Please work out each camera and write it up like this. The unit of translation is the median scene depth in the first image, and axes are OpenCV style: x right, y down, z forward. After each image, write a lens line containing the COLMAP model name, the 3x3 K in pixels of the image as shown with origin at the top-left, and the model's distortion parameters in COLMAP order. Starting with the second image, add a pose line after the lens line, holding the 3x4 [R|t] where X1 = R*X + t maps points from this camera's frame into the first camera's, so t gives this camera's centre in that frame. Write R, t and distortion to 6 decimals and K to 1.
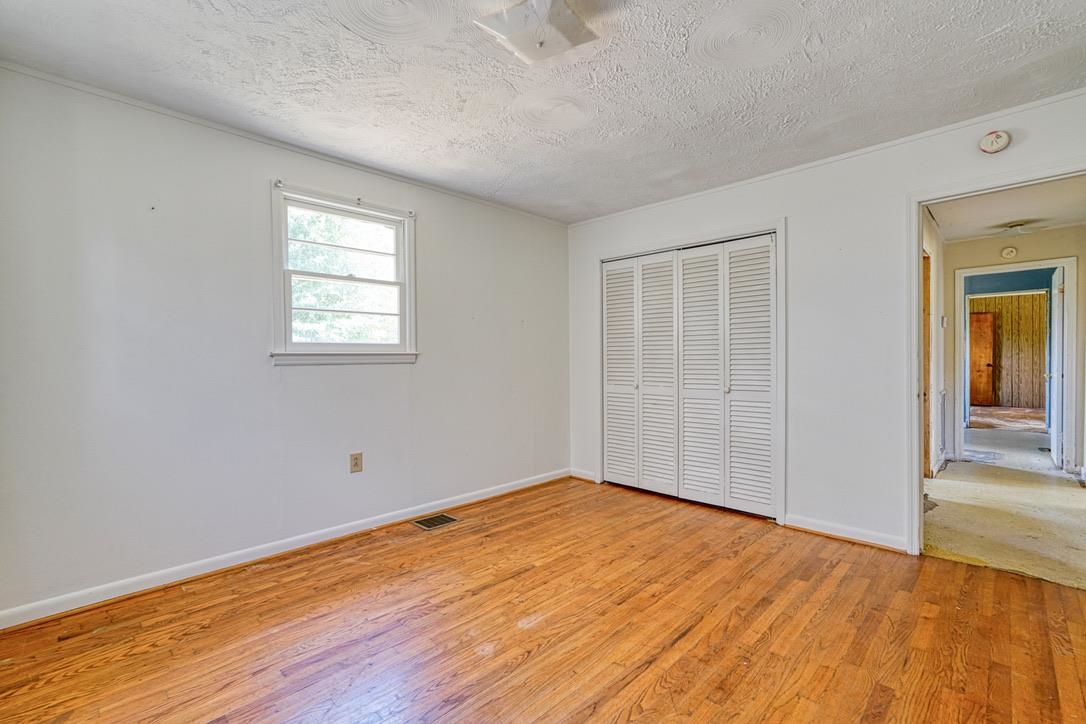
lens RADIAL K [[479.4, 0, 547.0], [0, 479.4, 360.5], [0, 0, 1]] dist [0.000229, 0.000040]
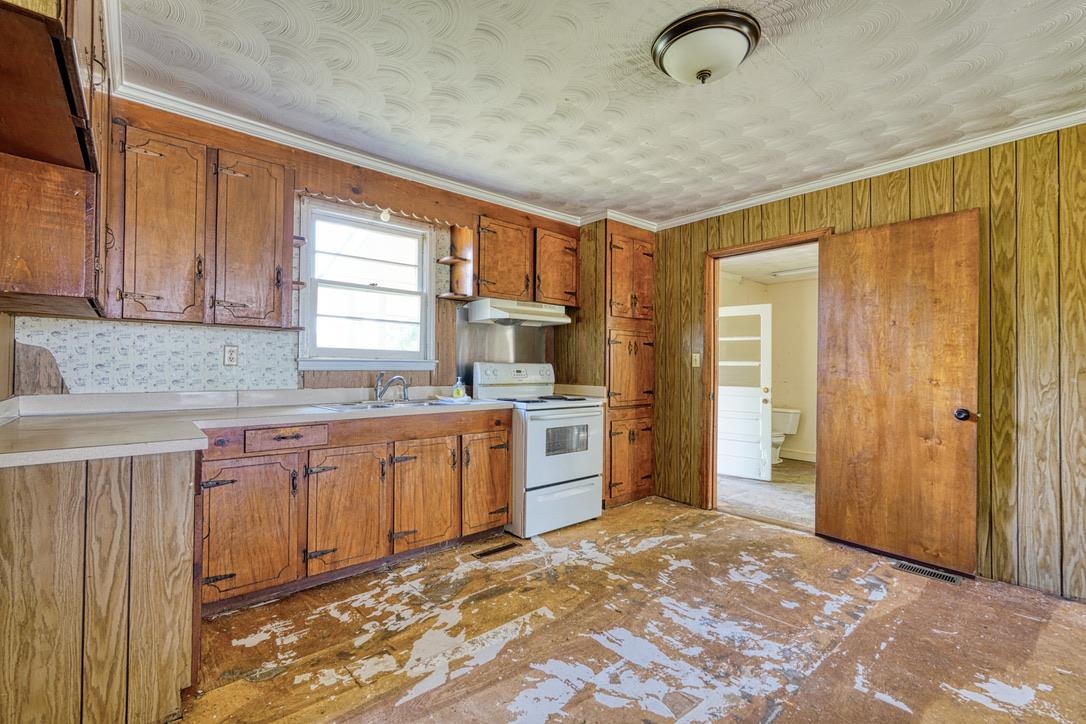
lens RADIAL K [[479.4, 0, 540.2], [0, 479.4, 364.8], [0, 0, 1]] dist [0.000229, 0.000040]
pose [[0.995218, 0.005988, -0.097494, 0.723651], [-0.007159, 0.999906, -0.011667, -0.012453], [0.097415, 0.012309, 0.995168, 0.725290]]
